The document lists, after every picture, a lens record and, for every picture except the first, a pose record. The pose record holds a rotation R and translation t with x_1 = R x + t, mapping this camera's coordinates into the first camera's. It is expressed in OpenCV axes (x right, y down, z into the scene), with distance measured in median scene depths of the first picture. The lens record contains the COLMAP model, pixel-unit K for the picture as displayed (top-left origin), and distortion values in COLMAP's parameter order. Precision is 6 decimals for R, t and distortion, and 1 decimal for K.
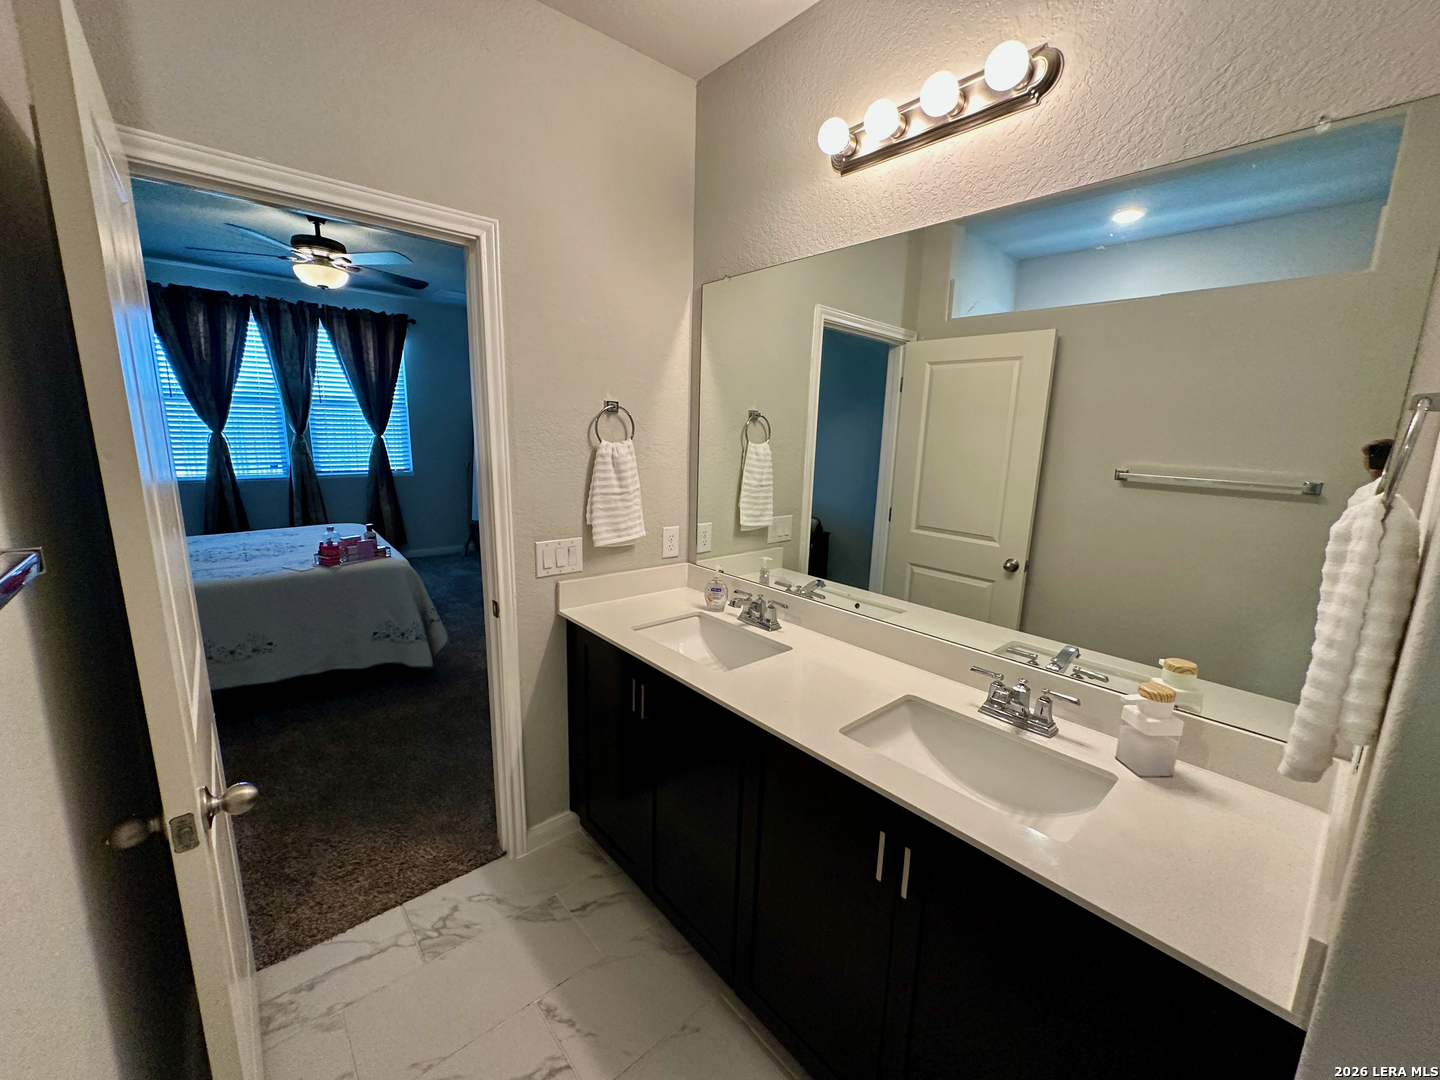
lens RADIAL K [[575.3, 0, 721.8], [0, 575.3, 541.6], [0, 0, 1]] dist [-0.003833, 0.001138]
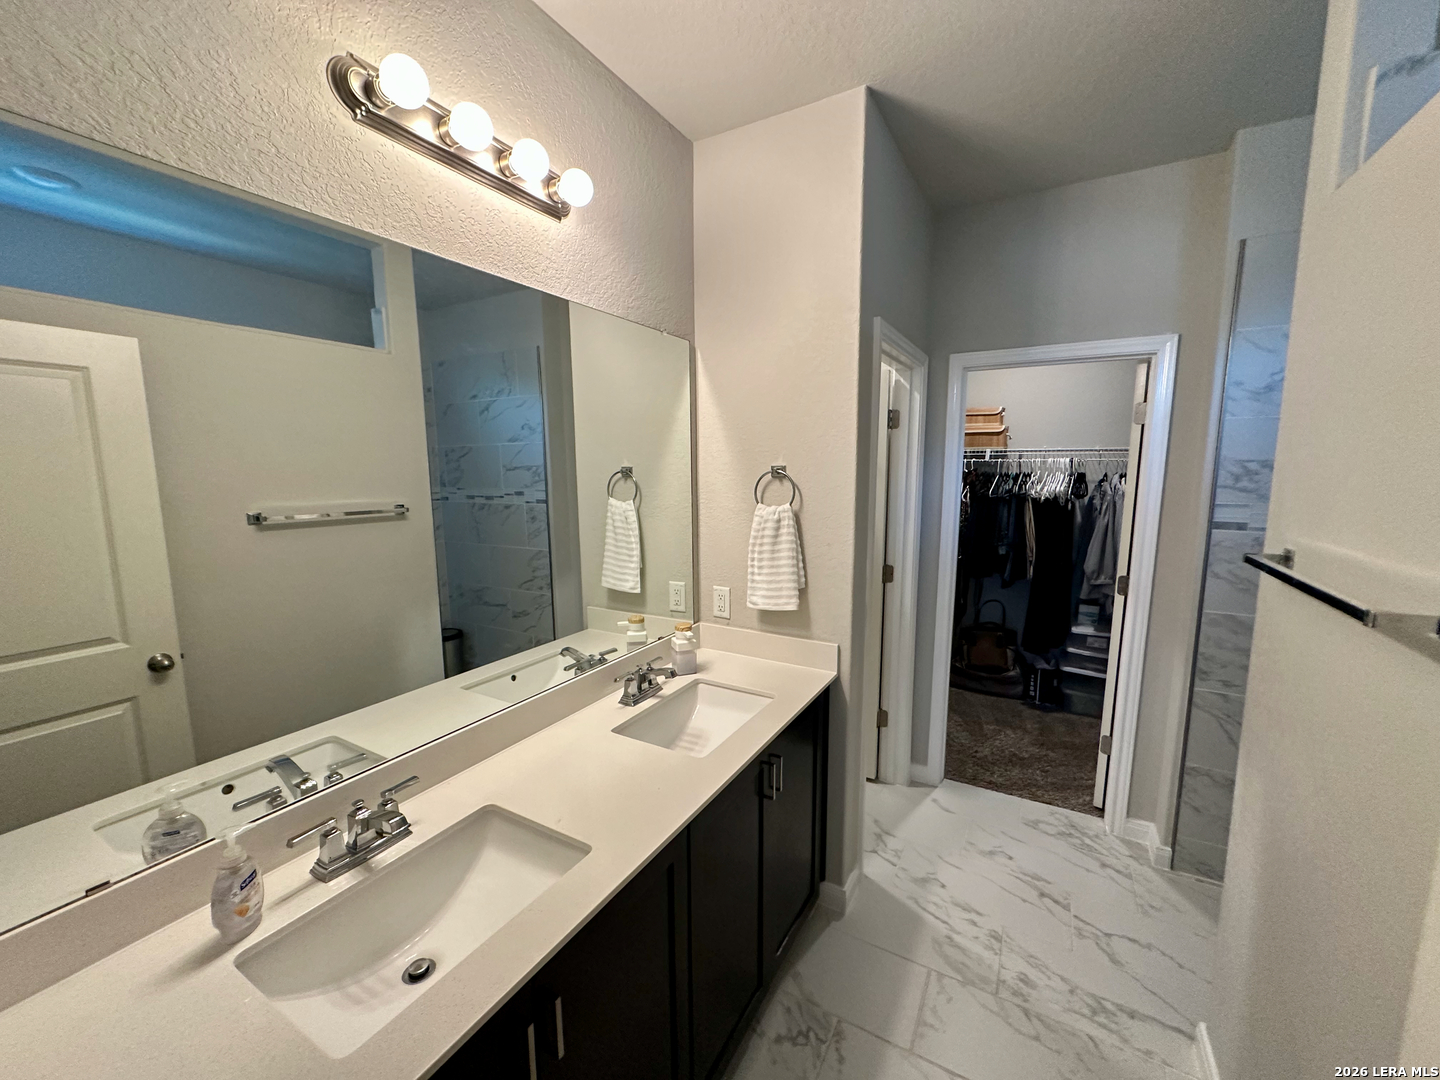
lens RADIAL K [[575.3, 0, 724.2], [0, 575.3, 541.8], [0, 0, 1]] dist [-0.003833, 0.001138]
pose [[-0.324653, -0.160751, 0.932073, -0.543632], [0.165799, 0.960521, 0.223408, -0.222468], [-0.931188, 0.227067, -0.285183, 0.800070]]
